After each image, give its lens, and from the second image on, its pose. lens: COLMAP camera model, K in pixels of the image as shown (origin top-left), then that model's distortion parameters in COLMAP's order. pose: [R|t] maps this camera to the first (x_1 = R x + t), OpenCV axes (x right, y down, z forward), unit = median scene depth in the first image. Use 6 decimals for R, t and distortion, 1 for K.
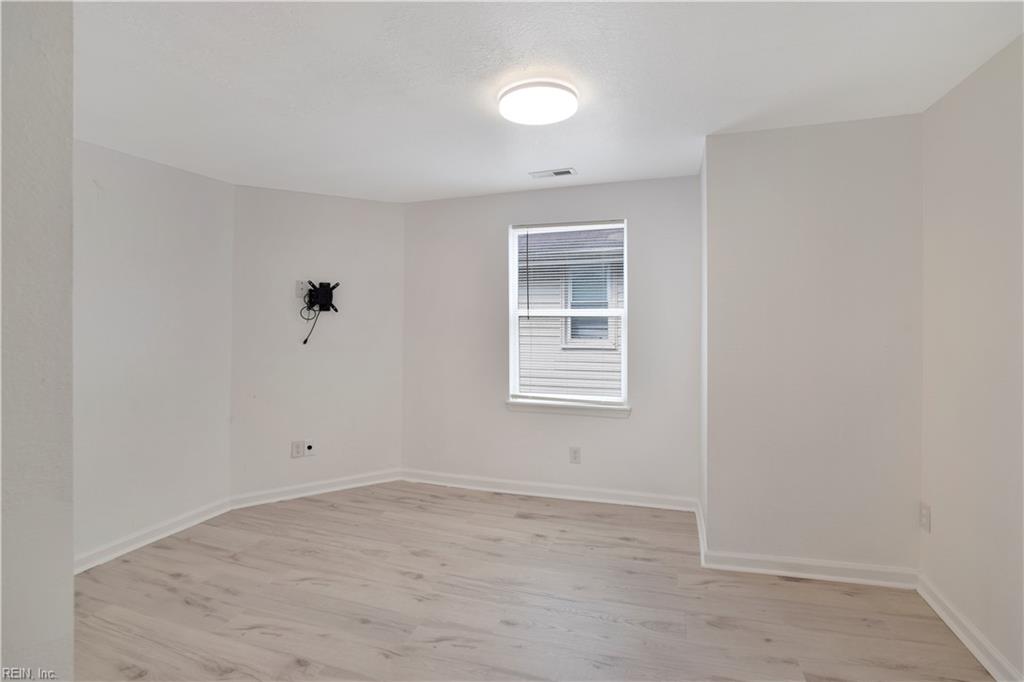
lens RADIAL K [[474.8, 0, 503.3], [0, 474.8, 333.7], [0, 0, 1]] dist [-0.015108, 0.002472]
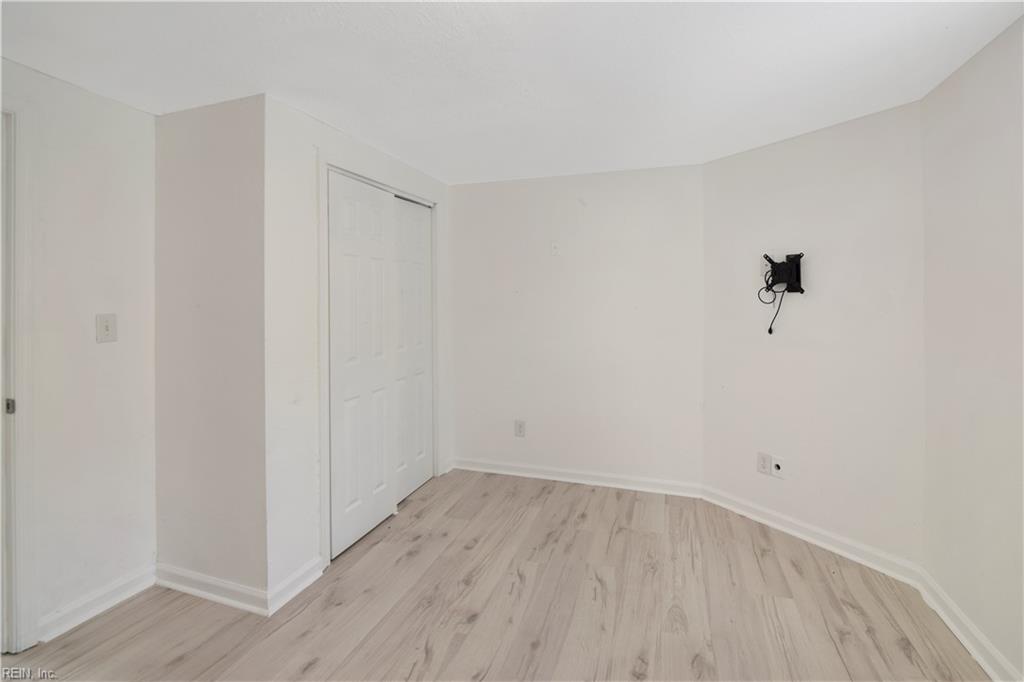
lens RADIAL K [[474.8, 0, 525.5], [0, 474.8, 301.1], [0, 0, 1]] dist [-0.015108, 0.002472]
pose [[0.059509, 0.010999, -0.998167, 0.385311], [-0.036437, 0.999297, 0.008839, -0.028557], [0.997563, 0.035845, 0.059868, 0.599232]]
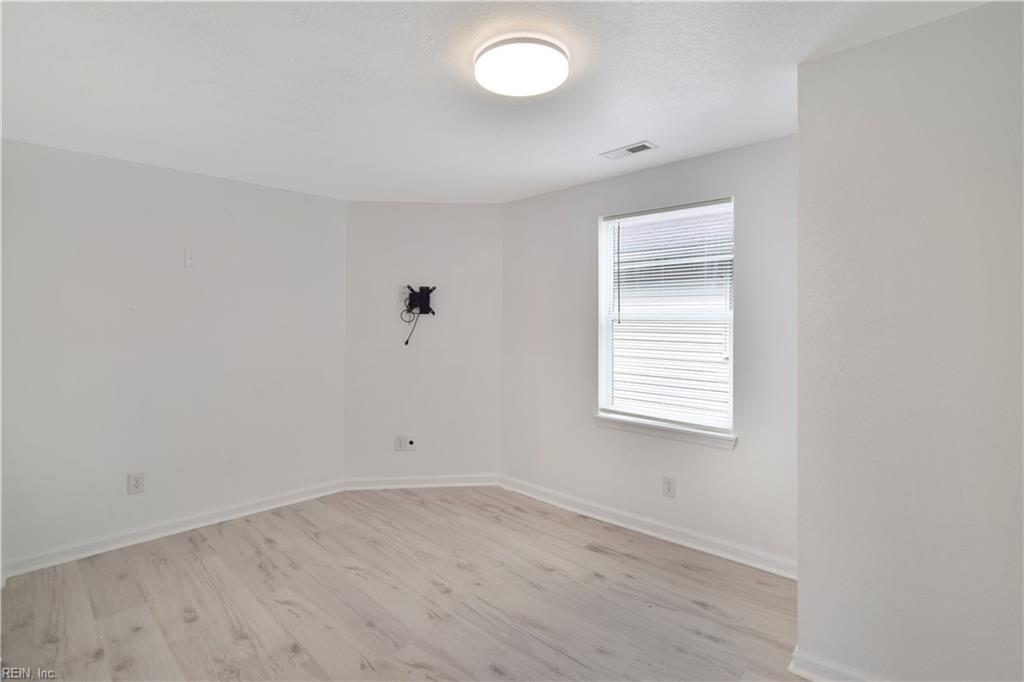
lens RADIAL K [[474.8, 0, 506.0], [0, 474.8, 336.5], [0, 0, 1]] dist [-0.015108, 0.002472]
pose [[0.912033, 0.018668, -0.409693, 0.243009], [-0.018647, 0.999818, 0.004046, -0.006234], [0.409693, 0.003950, 0.912215, 0.133972]]
